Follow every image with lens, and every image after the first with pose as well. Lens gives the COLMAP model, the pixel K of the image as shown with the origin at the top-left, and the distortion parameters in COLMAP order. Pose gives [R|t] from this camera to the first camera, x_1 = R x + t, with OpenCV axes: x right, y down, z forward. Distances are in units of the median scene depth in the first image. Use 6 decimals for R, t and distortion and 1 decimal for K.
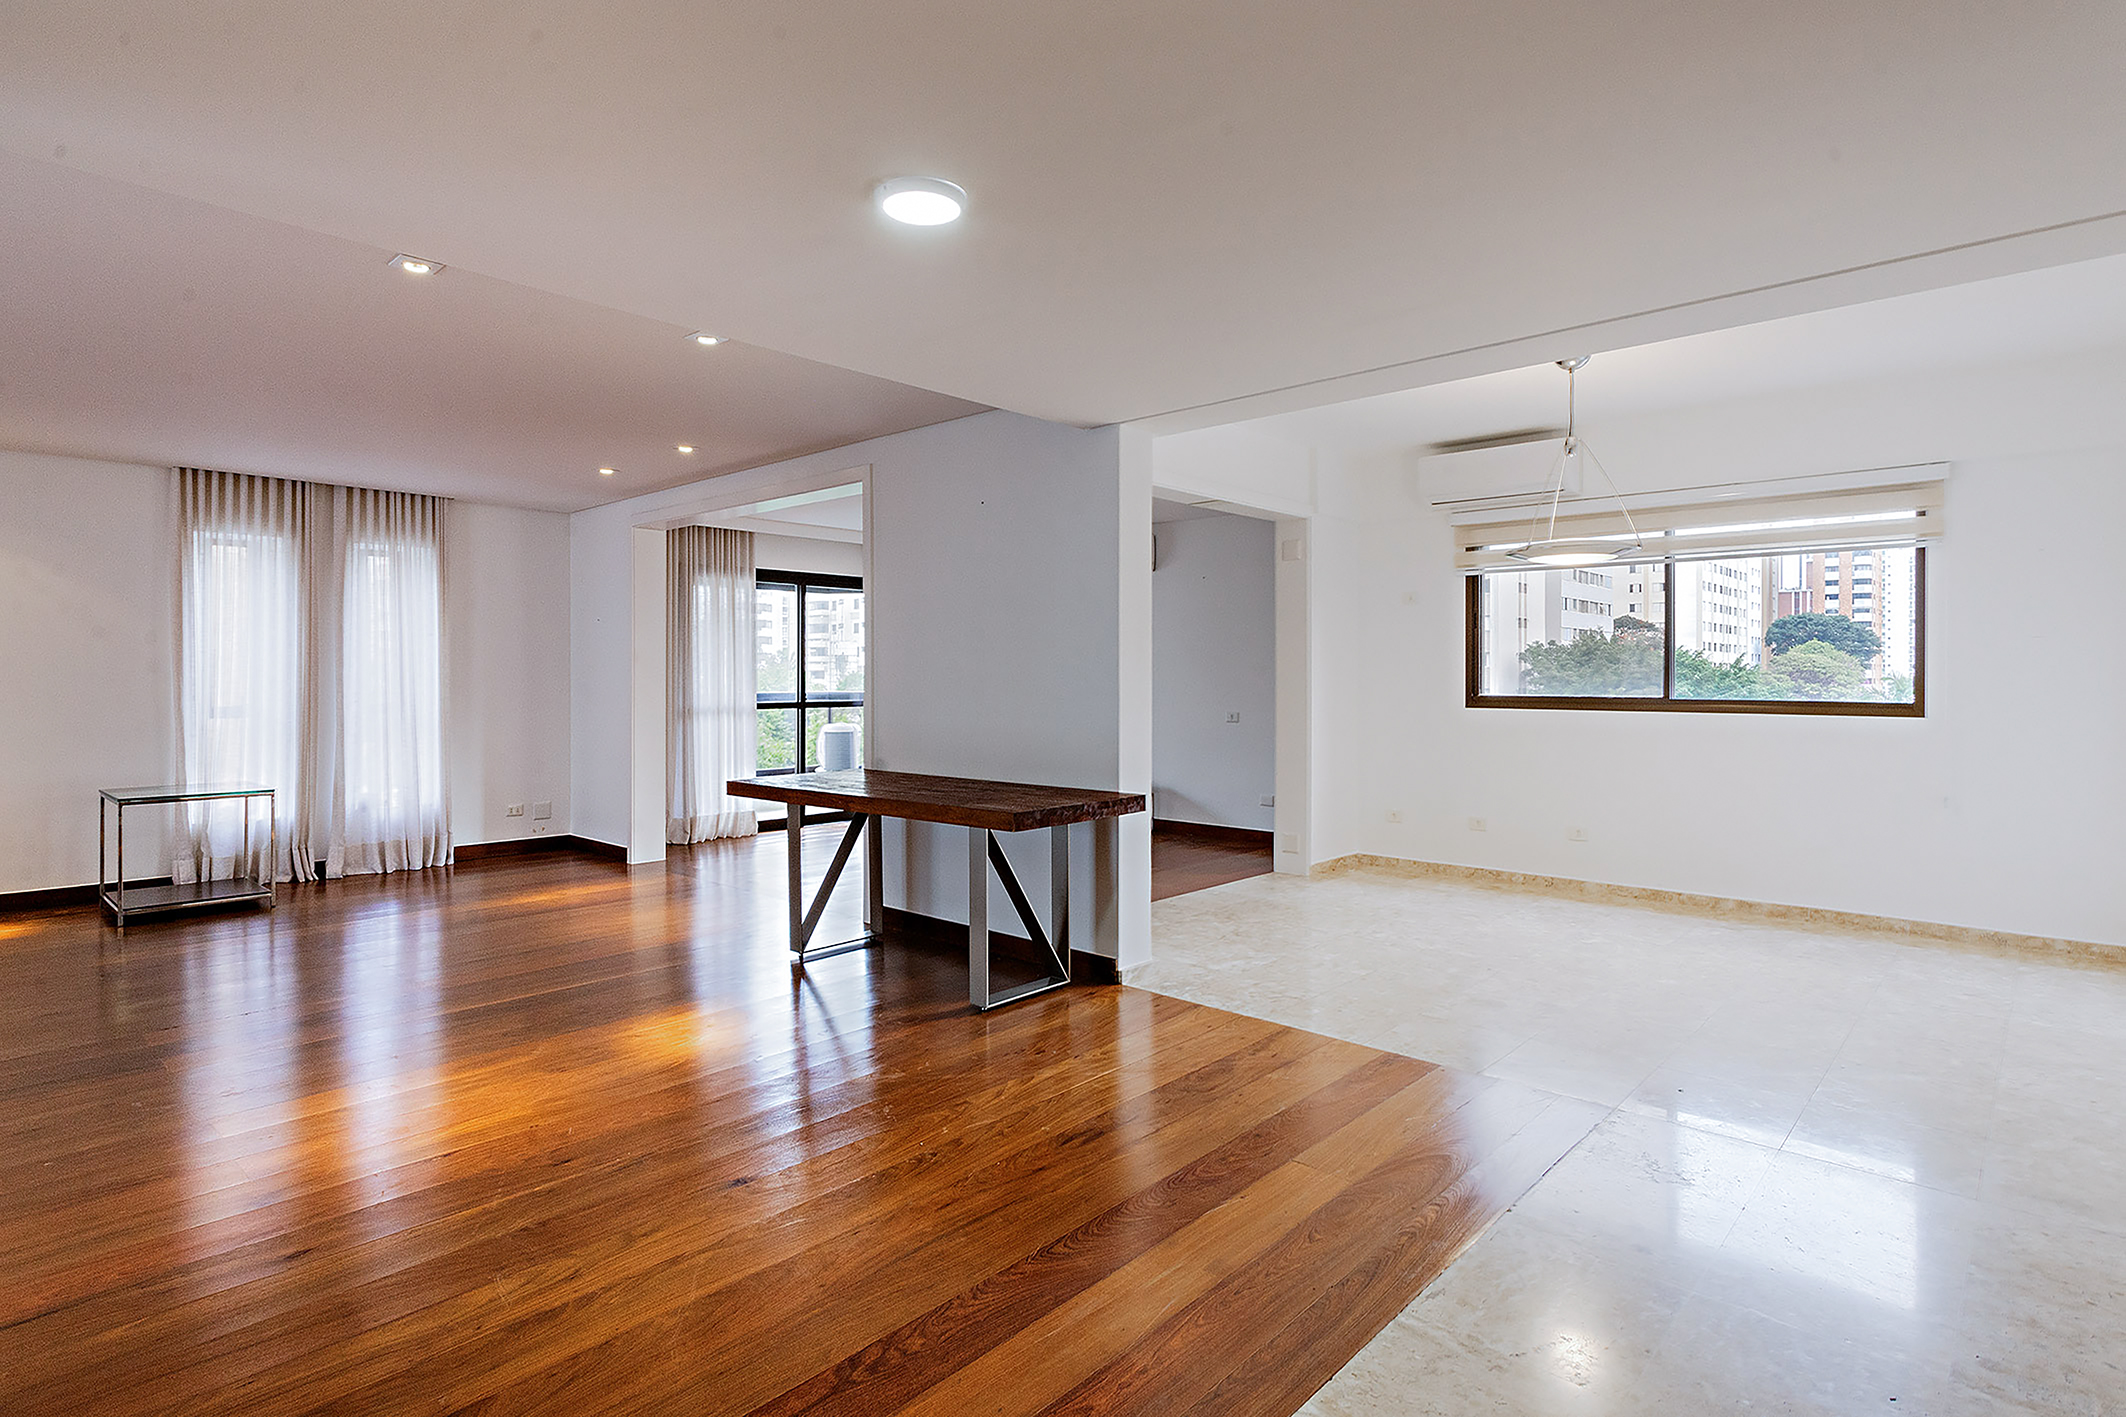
lens RADIAL K [[1078.7, 0, 1066.9], [0, 1078.7, 682.0], [0, 0, 1]] dist [0.001880, 0.000320]
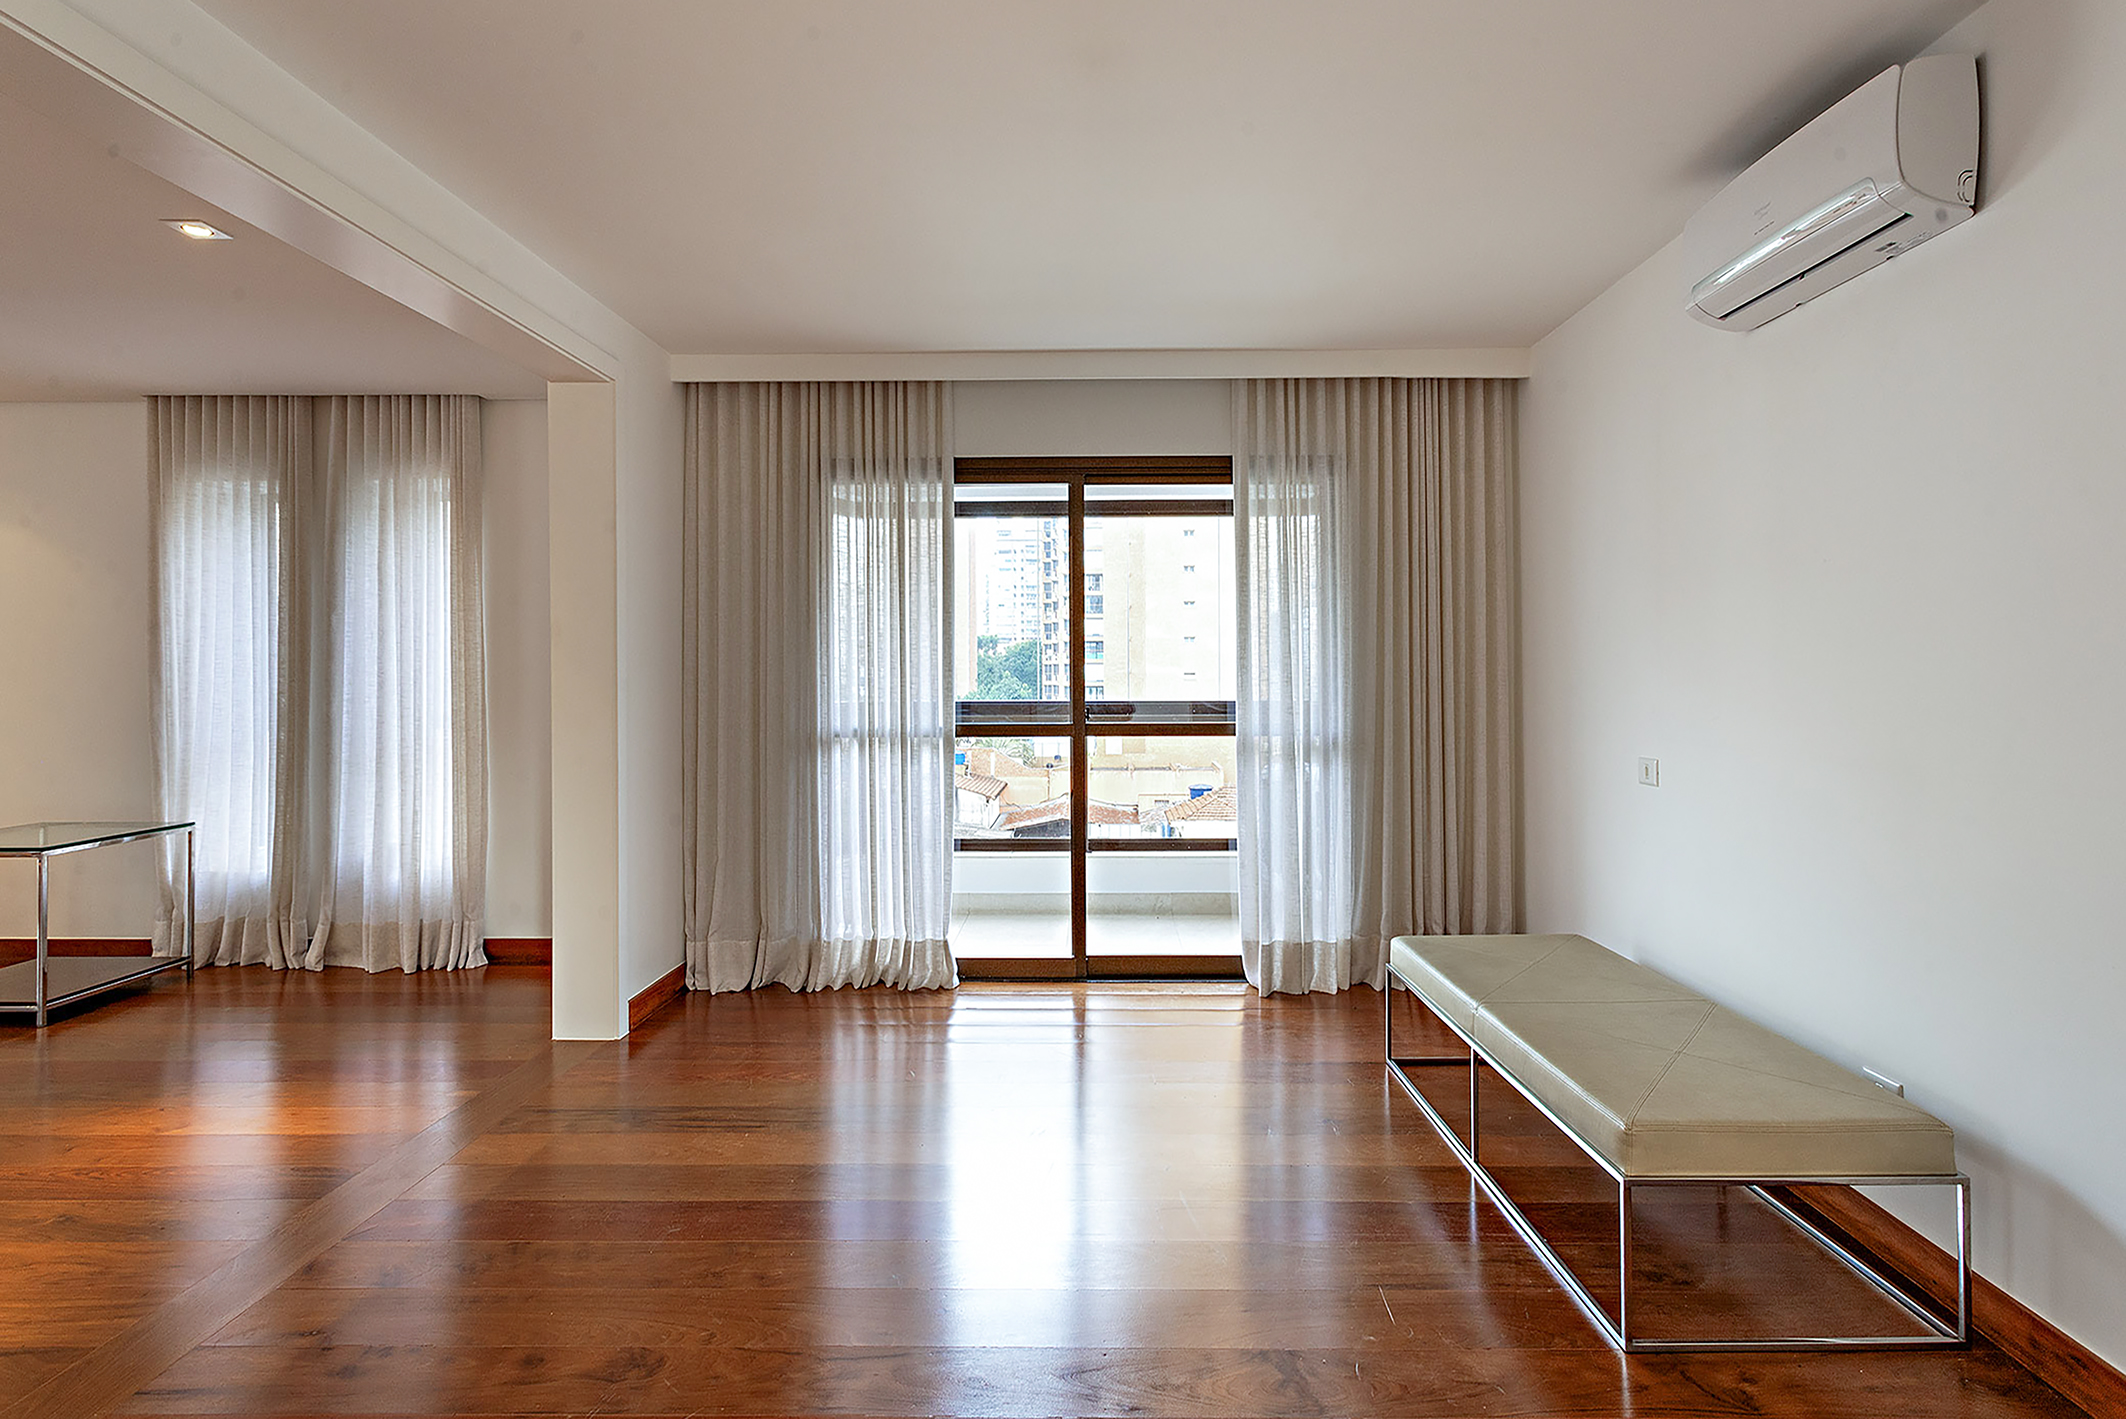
lens RADIAL K [[1078.7, 0, 1066.9], [0, 1078.7, 683.0], [0, 0, 1]] dist [0.001880, 0.000320]
pose [[0.679245, -0.002489, -0.733907, 0.117864], [0.000802, 0.999996, -0.002650, 0.002421], [0.733911, 0.001211, 0.679245, 0.726378]]
